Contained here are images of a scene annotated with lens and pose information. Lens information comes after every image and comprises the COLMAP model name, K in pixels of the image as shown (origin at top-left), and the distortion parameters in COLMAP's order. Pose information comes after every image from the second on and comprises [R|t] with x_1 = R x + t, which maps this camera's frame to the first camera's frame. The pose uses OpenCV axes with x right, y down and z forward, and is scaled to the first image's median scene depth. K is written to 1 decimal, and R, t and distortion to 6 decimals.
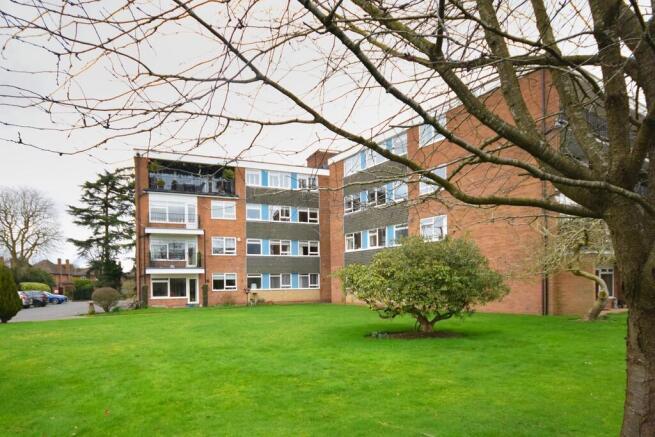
lens RADIAL K [[280.9, 0, 329.2], [0, 280.9, 217.9], [0, 0, 1]] dist [-0.003203, -0.000848]
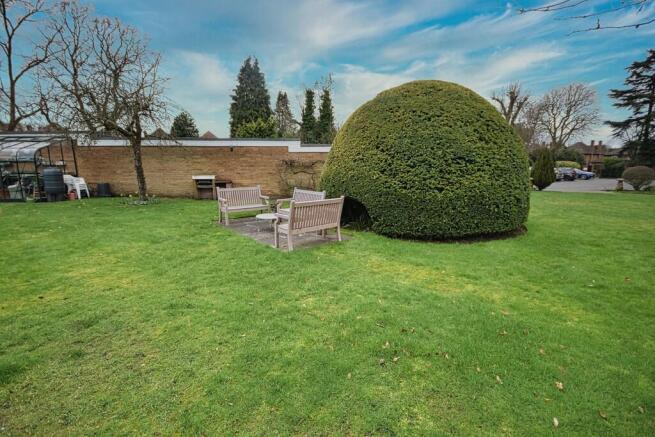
lens RADIAL K [[280.9, 0, 329.5], [0, 280.9, 217.0], [0, 0, 1]] dist [-0.003203, -0.000848]
pose [[0.352694, 0.144956, -0.924443, -0.228875], [-0.021074, 0.988908, 0.147025, 0.311947], [0.935501, -0.032373, 0.351837, -0.442342]]
